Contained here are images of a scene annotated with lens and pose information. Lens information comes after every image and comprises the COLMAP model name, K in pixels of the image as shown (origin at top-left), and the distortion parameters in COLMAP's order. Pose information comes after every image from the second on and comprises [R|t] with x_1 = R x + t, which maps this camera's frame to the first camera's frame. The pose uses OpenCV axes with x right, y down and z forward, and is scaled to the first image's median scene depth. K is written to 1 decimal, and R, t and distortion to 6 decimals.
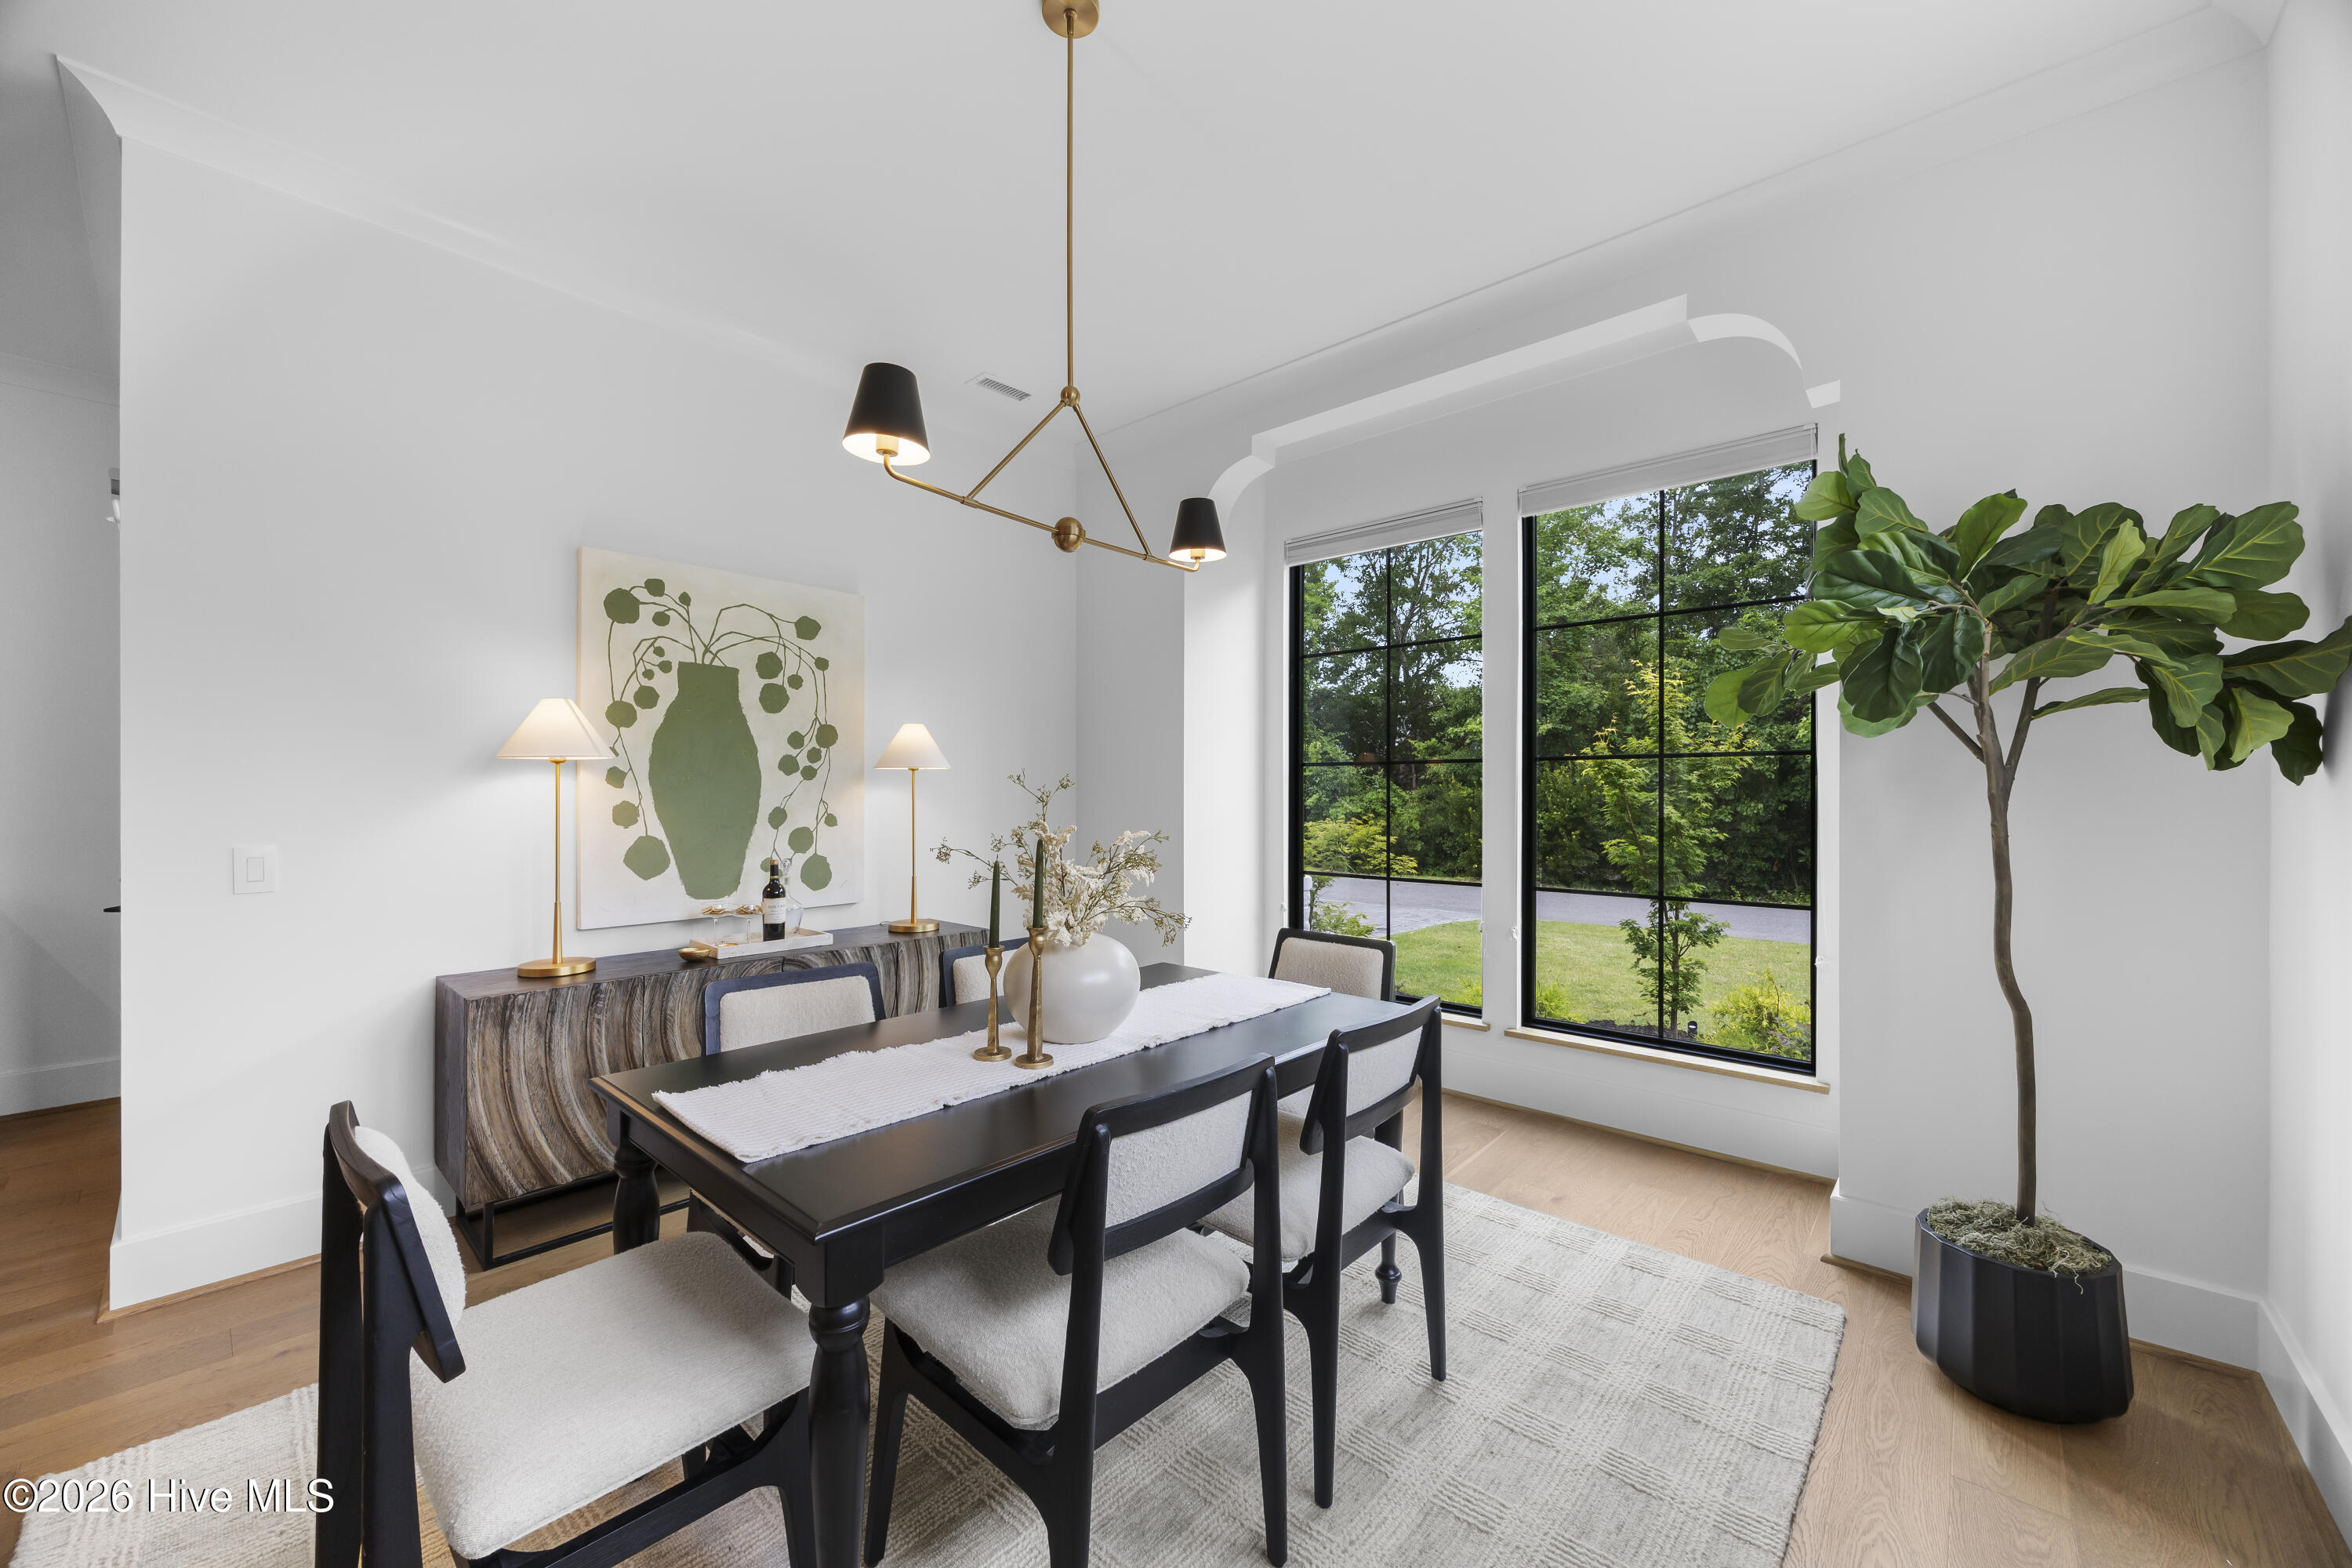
lens RADIAL K [[900.2, 0, 1171.8], [0, 900.2, 788.6], [0, 0, 1]] dist [-0.001707, -0.000279]
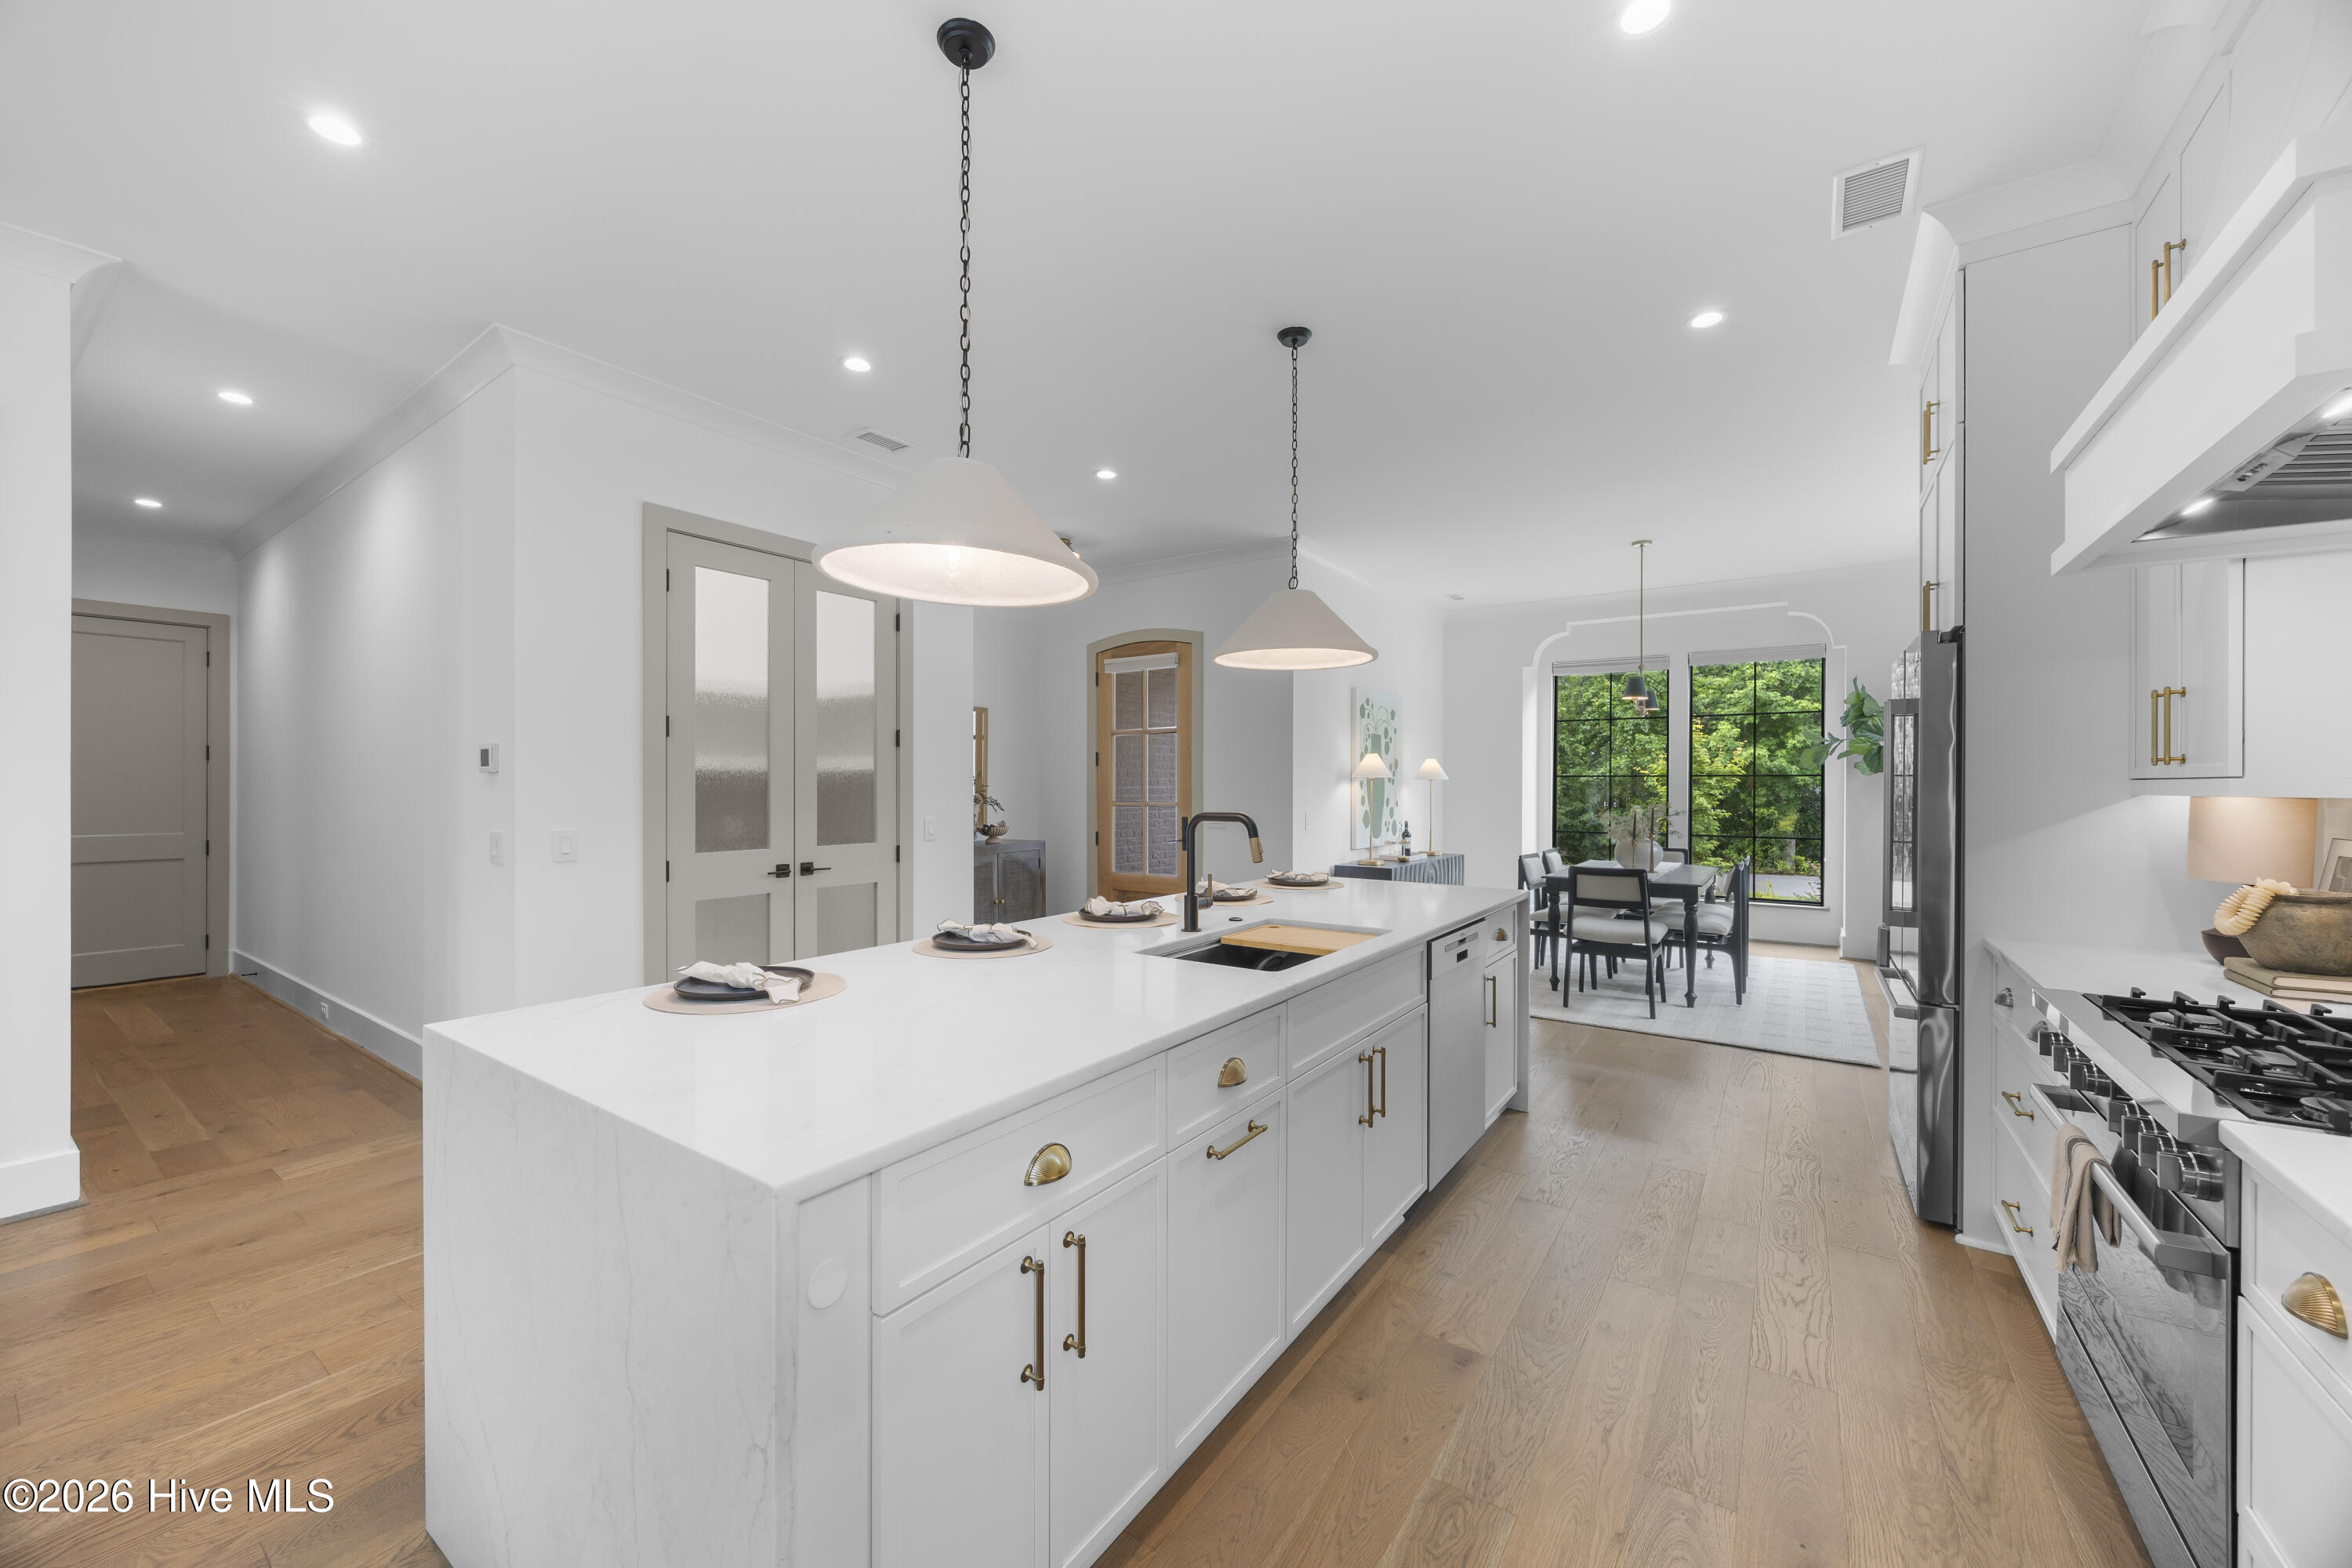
lens RADIAL K [[901.8, 0, 1160.0], [0, 901.8, 790.9], [0, 0, 1]] dist [0.006837, 0.000010]
pose [[0.992716, -0.002113, 0.120458, -1.321117], [0.001707, 0.999992, 0.003478, -0.004853], [-0.120465, -0.003247, 0.992712, -1.171652]]
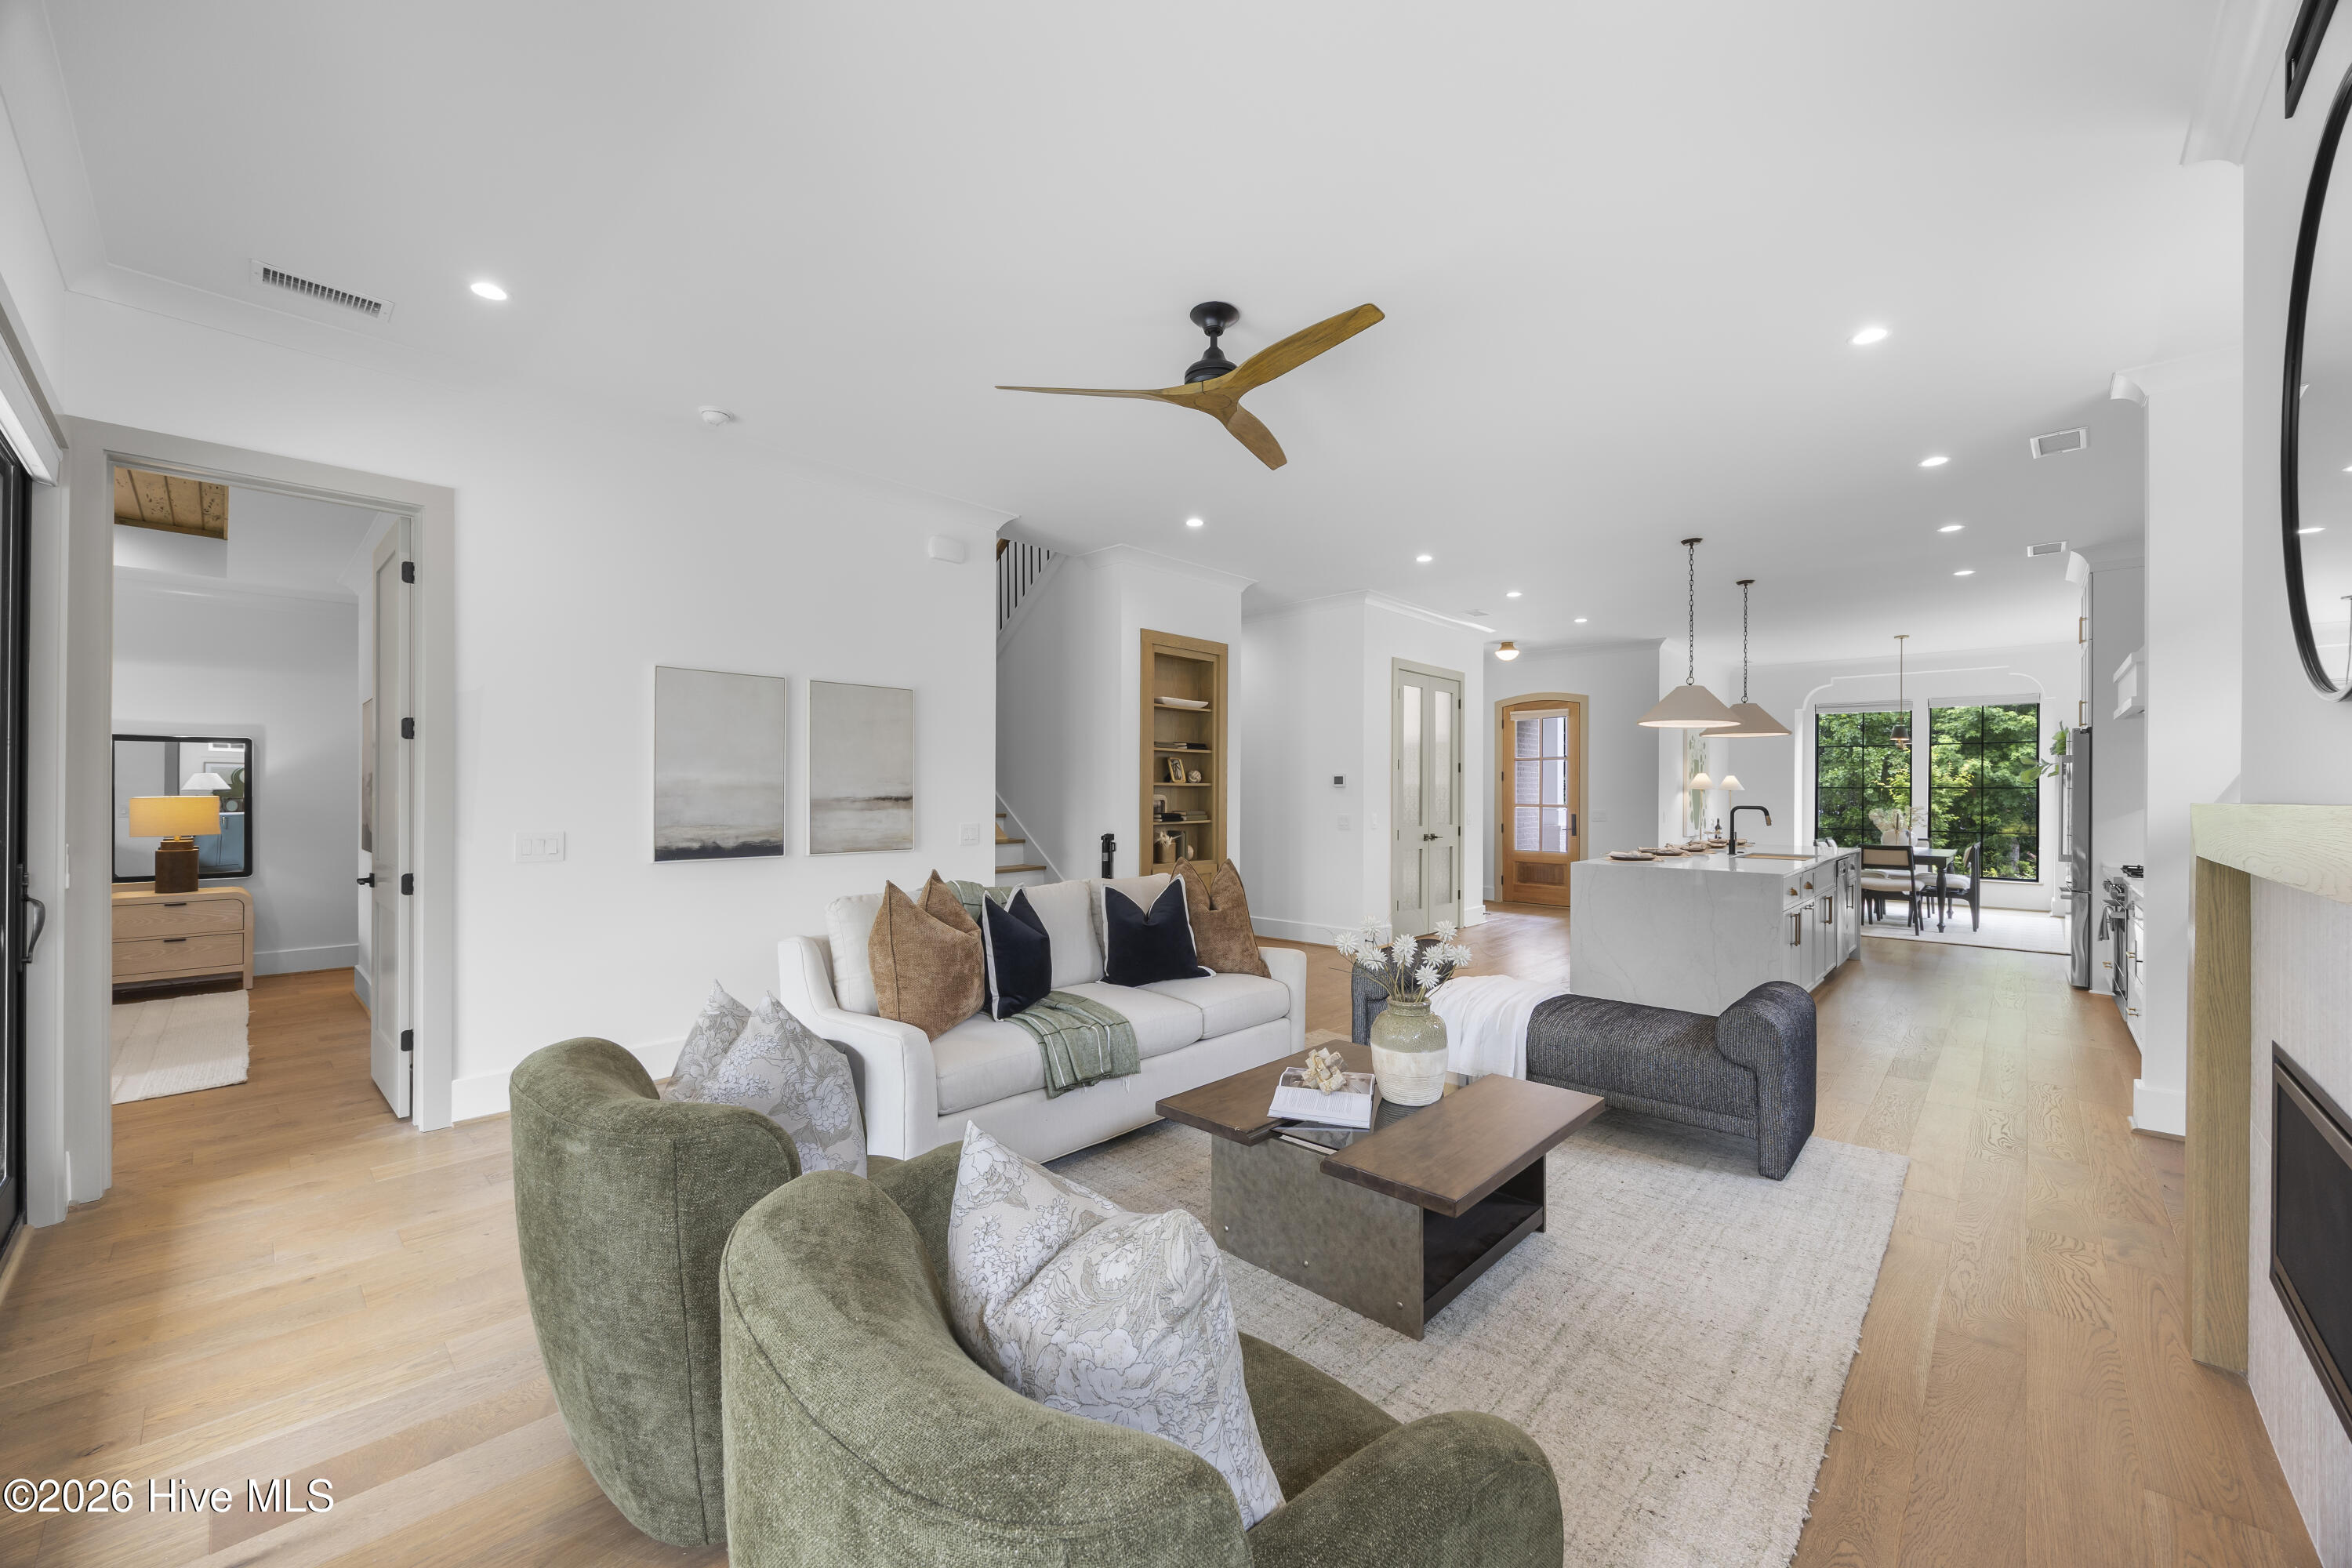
lens RADIAL K [[900.2, 0, 1171.8], [0, 900.2, 788.6], [0, 0, 1]] dist [-0.001707, -0.000279]
pose [[0.999691, 0.001520, -0.024818, -2.417162], [-0.001692, 0.999975, -0.006905, -0.004499], [0.024807, 0.006945, 0.999668, -2.414700]]
